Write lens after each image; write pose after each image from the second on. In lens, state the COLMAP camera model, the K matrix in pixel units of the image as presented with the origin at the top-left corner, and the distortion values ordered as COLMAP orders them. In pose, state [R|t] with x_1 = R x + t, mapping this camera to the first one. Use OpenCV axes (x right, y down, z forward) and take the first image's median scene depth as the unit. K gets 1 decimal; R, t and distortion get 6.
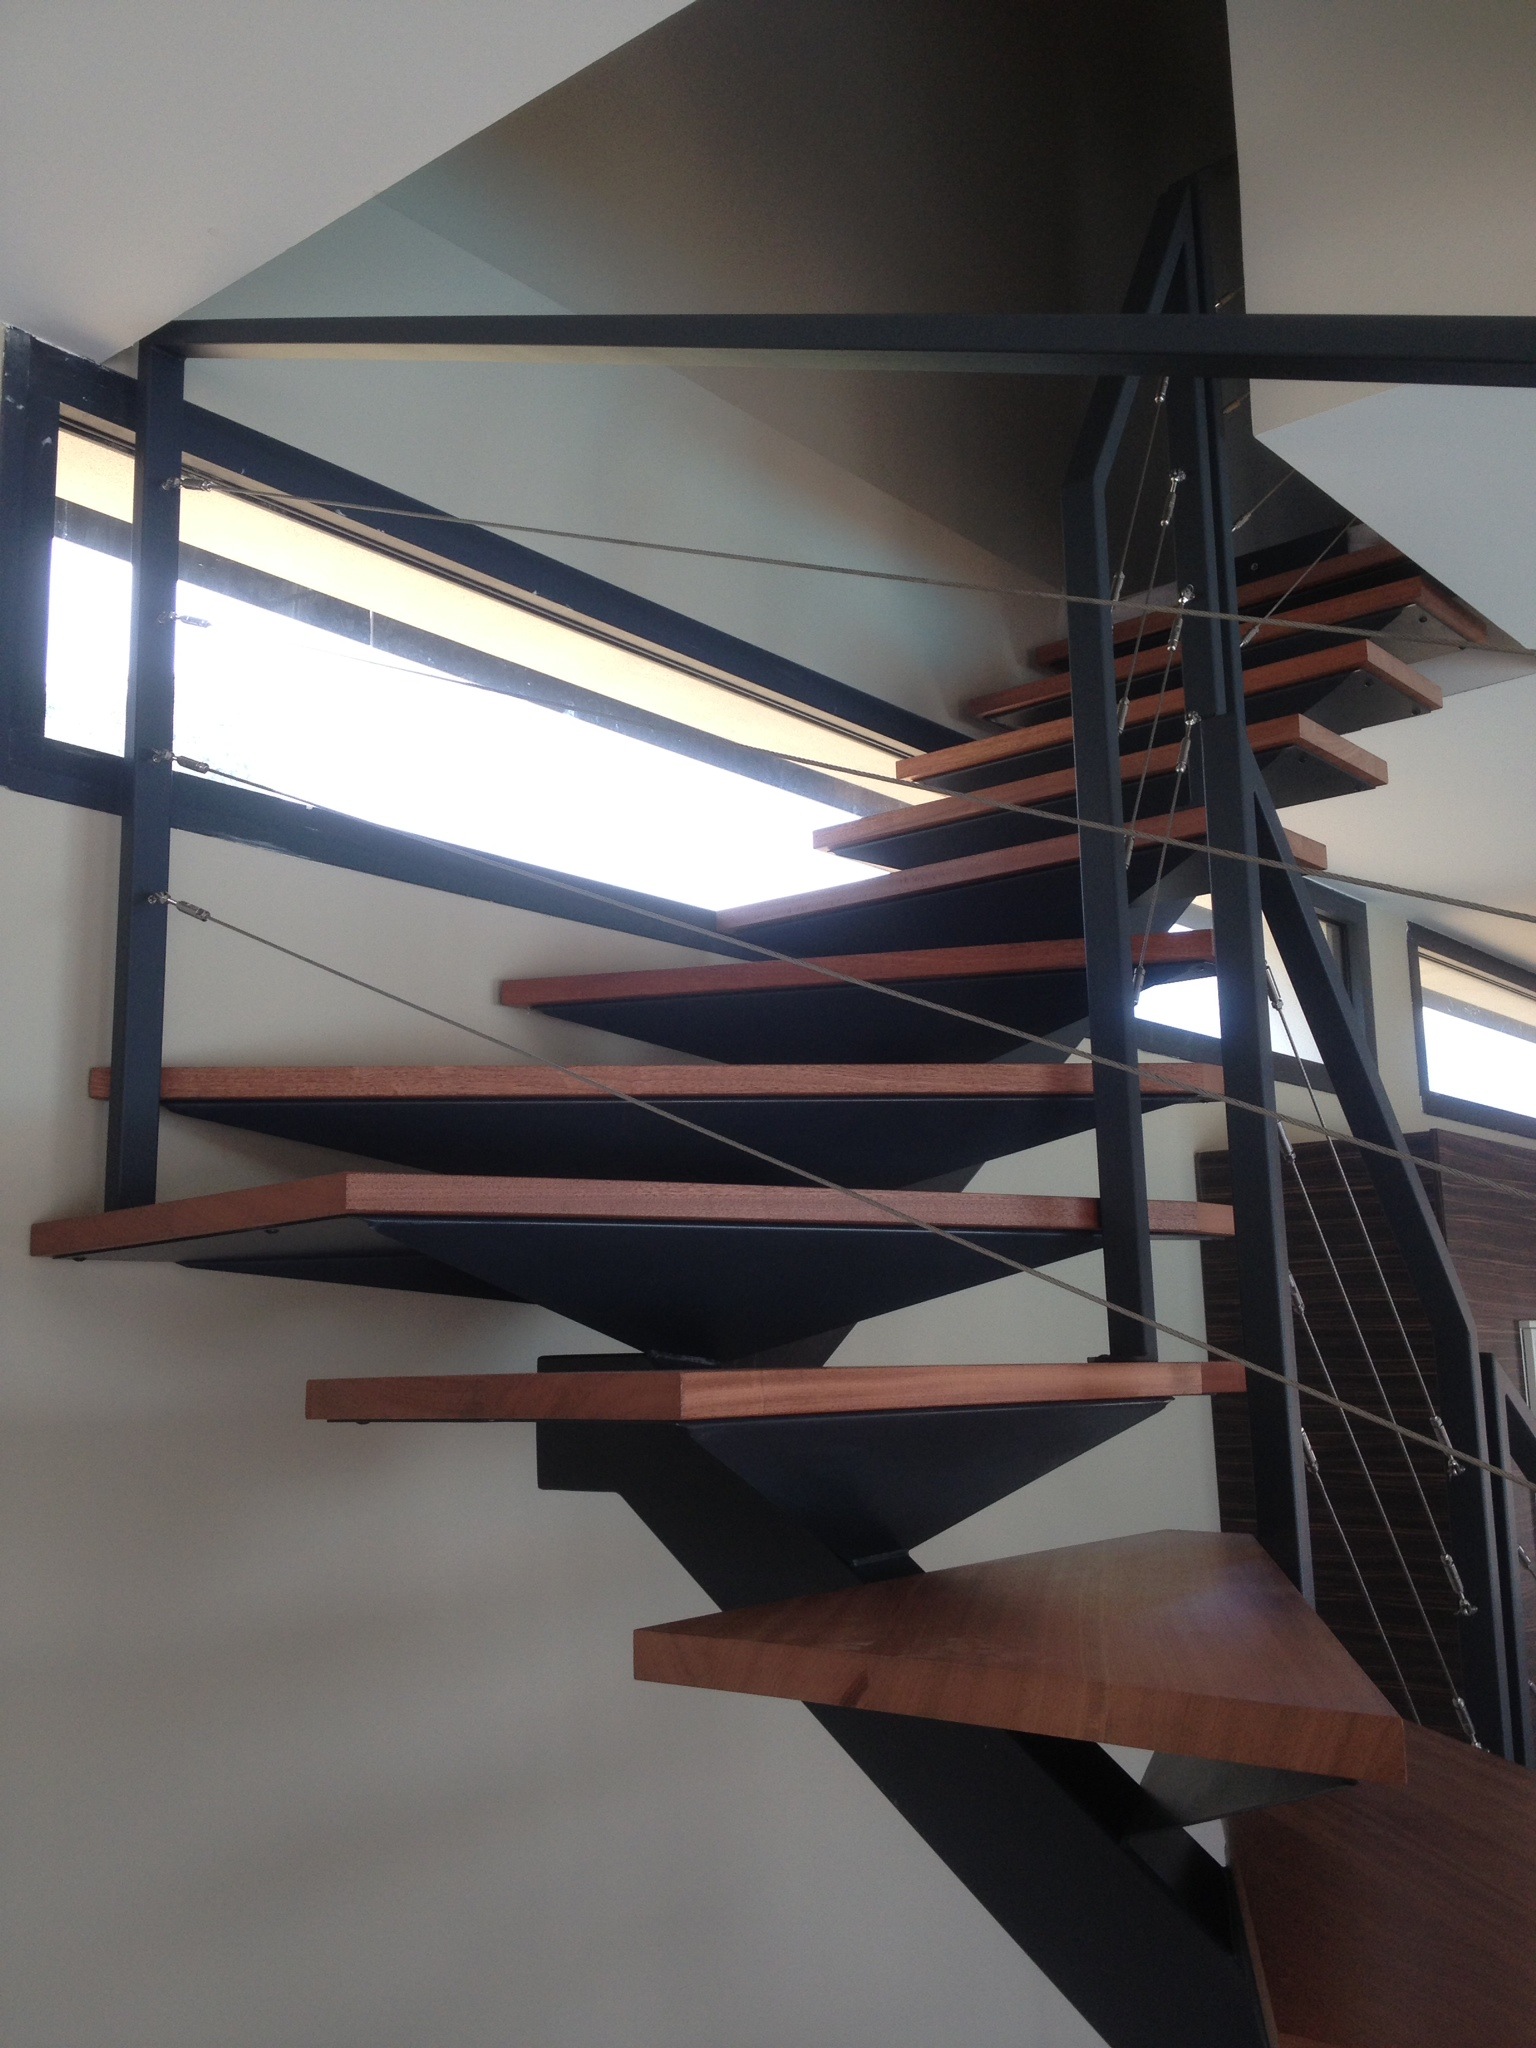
lens RADIAL K [[1929.1, 0, 773.9], [0, 1929.1, 1031.4], [0, 0, 1]] dist [0.030834, 0.000000]
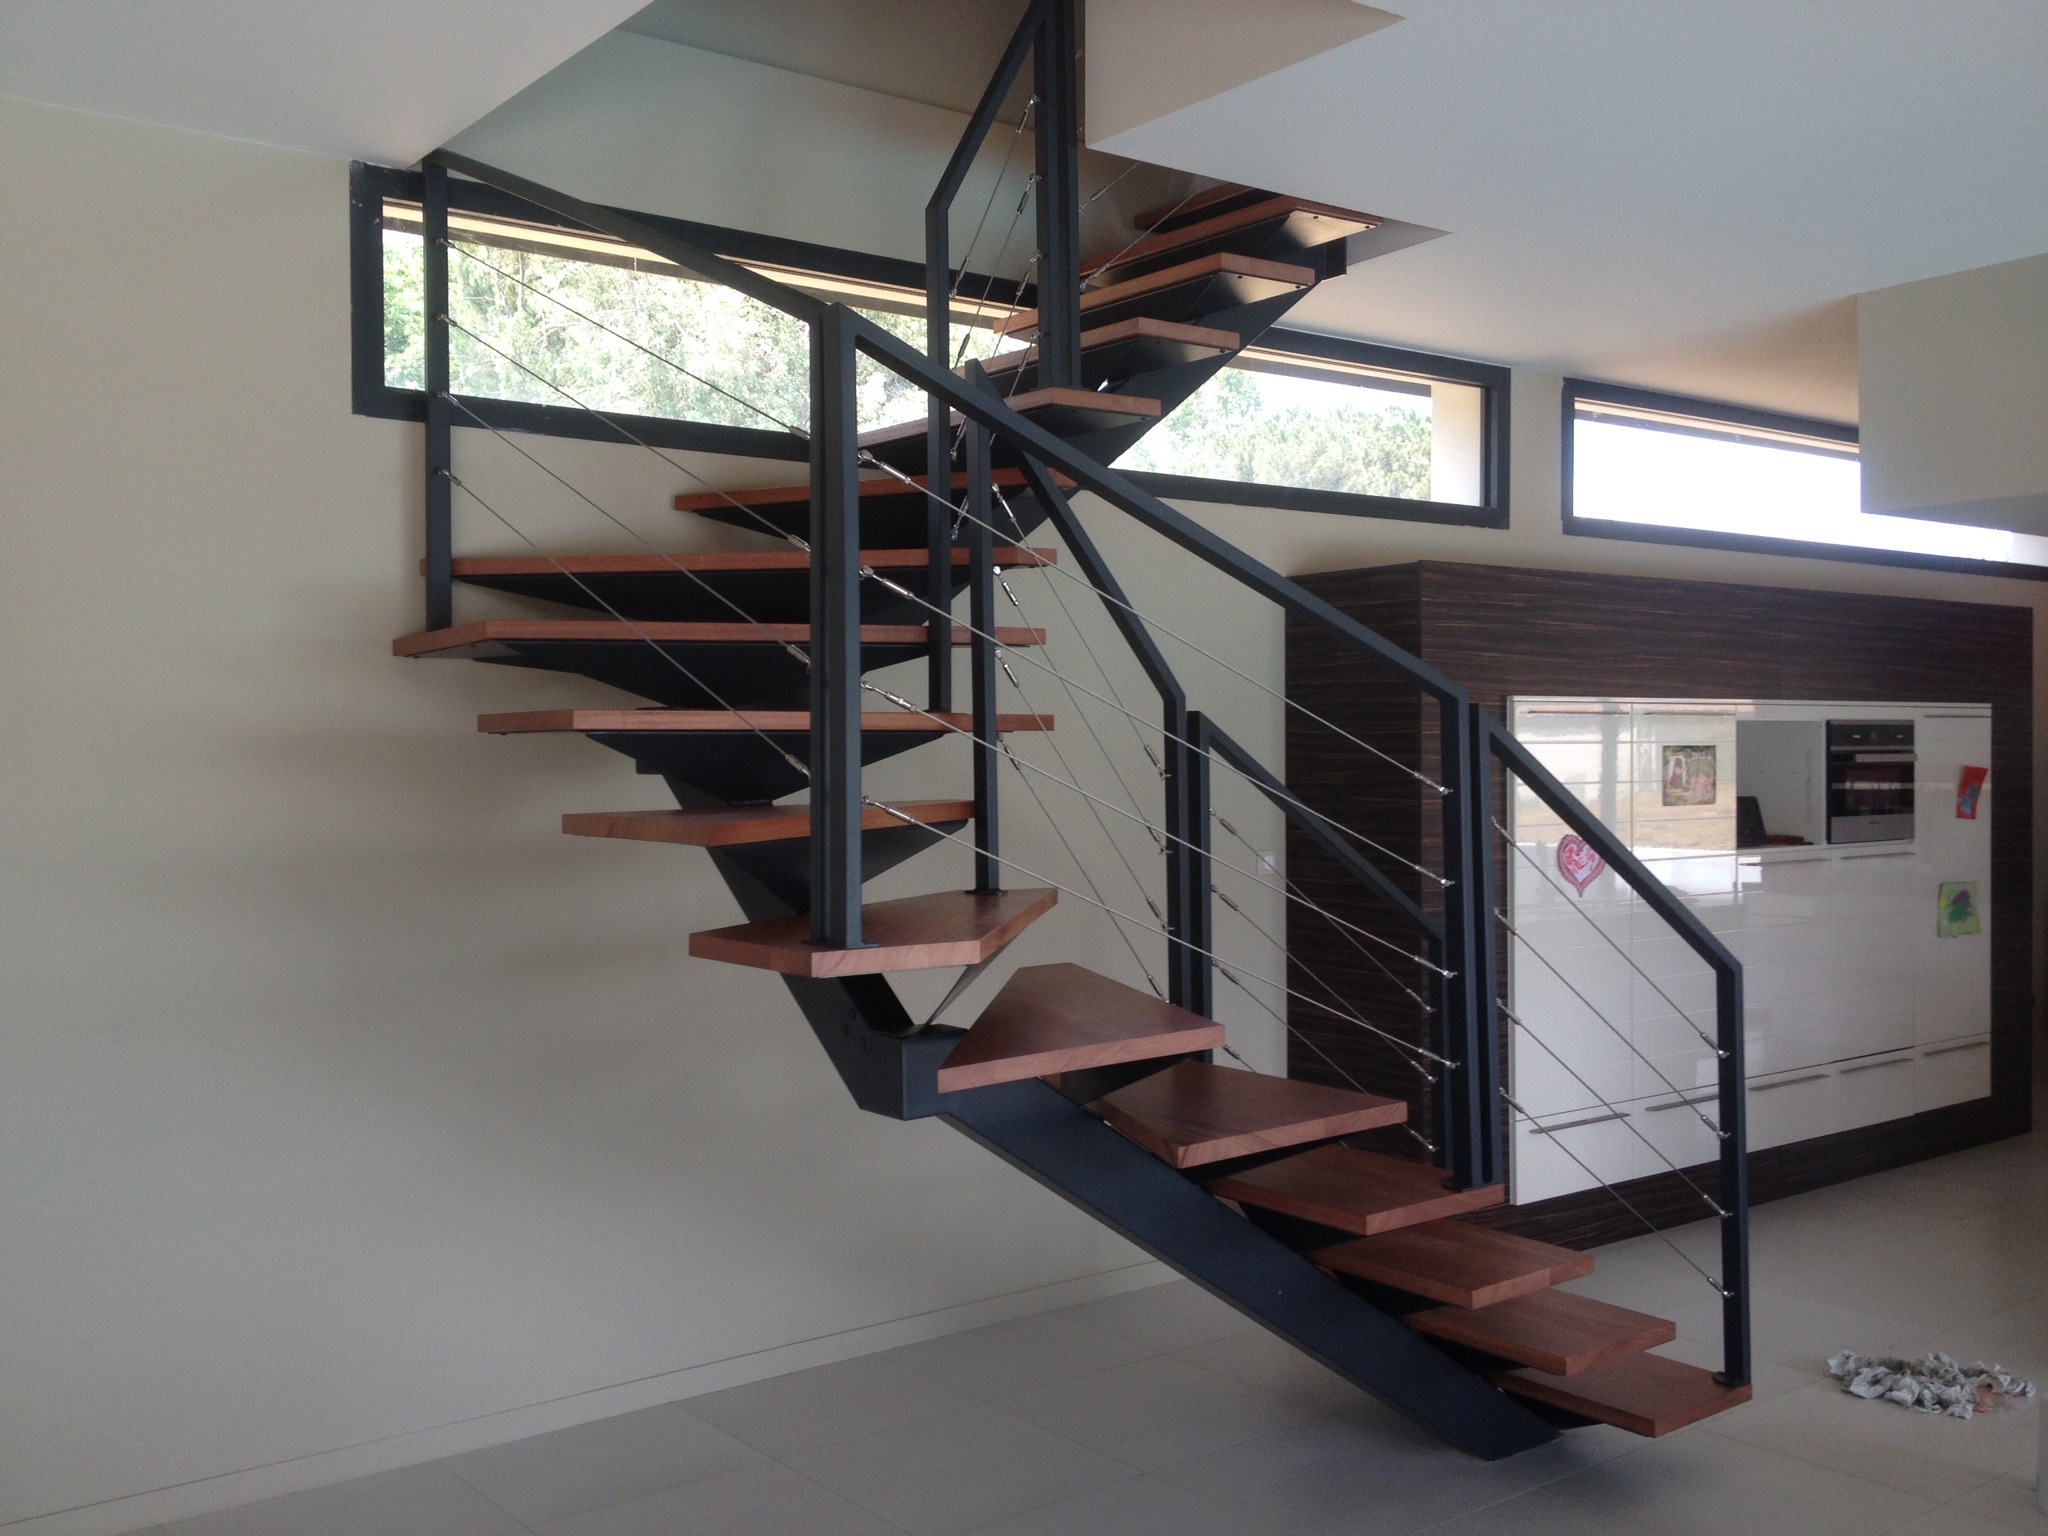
lens RADIAL K [[1929.1, 0, 1031.6], [0, 1929.1, 763.0], [0, 0, 1]] dist [0.030834, 0.000000]
pose [[0.977779, 0.011267, -0.209337, 0.637088], [0.026290, 0.984082, 0.175762, -0.101994], [0.207985, -0.177360, 0.961918, -0.755168]]
